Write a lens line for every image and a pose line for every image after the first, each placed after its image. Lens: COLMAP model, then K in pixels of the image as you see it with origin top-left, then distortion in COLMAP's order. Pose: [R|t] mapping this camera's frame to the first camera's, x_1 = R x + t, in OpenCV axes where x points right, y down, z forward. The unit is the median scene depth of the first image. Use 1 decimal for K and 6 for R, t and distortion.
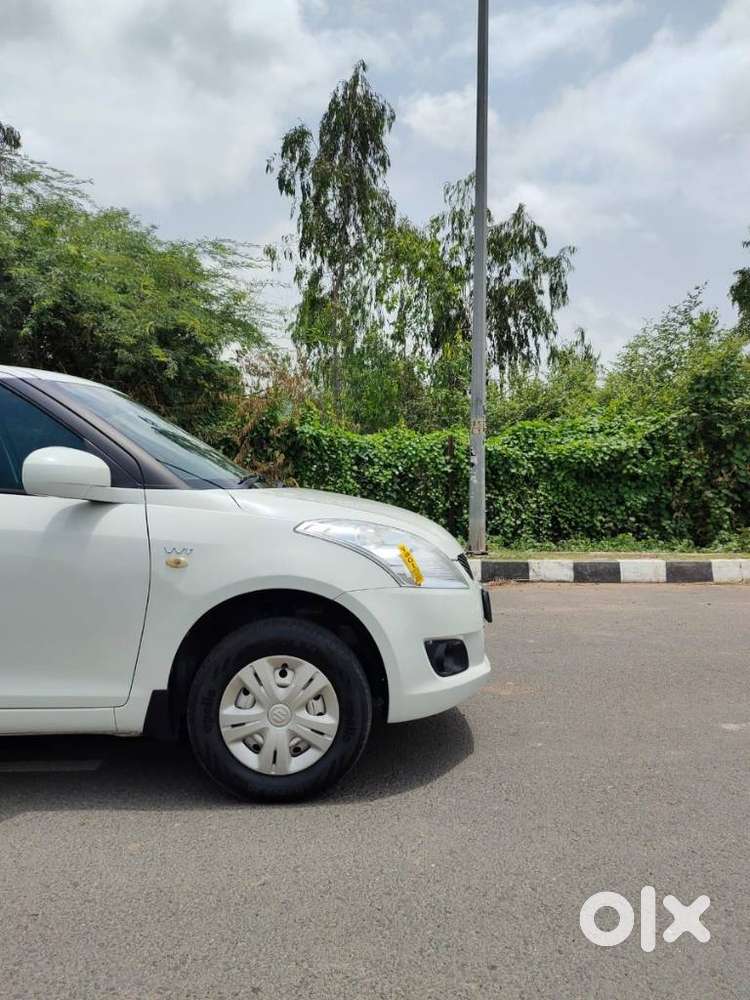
lens RADIAL K [[773.8, 0, 401.0], [0, 773.8, 511.0], [0, 0, 1]] dist [0.015255, -0.045182]
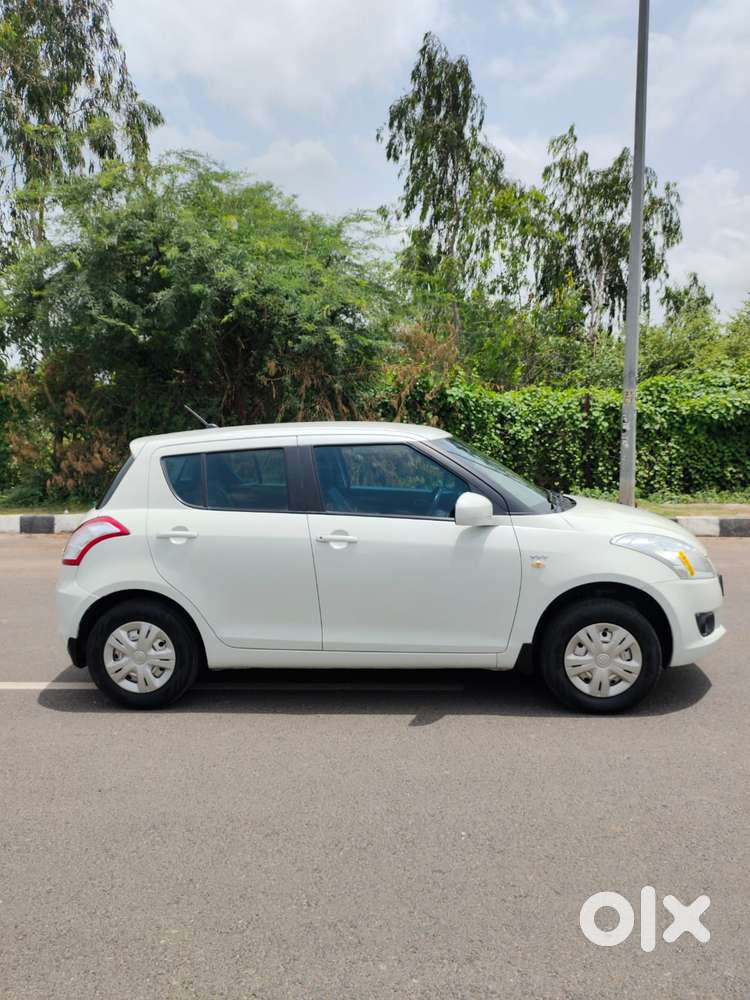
lens RADIAL K [[773.8, 0, 377.6], [0, 773.8, 504.3], [0, 0, 1]] dist [0.015255, -0.045182]
pose [[0.991190, -0.003320, -0.132403, -0.084312], [0.014680, 0.996280, 0.084913, -0.040268], [0.131629, -0.086108, 0.987552, -0.122683]]
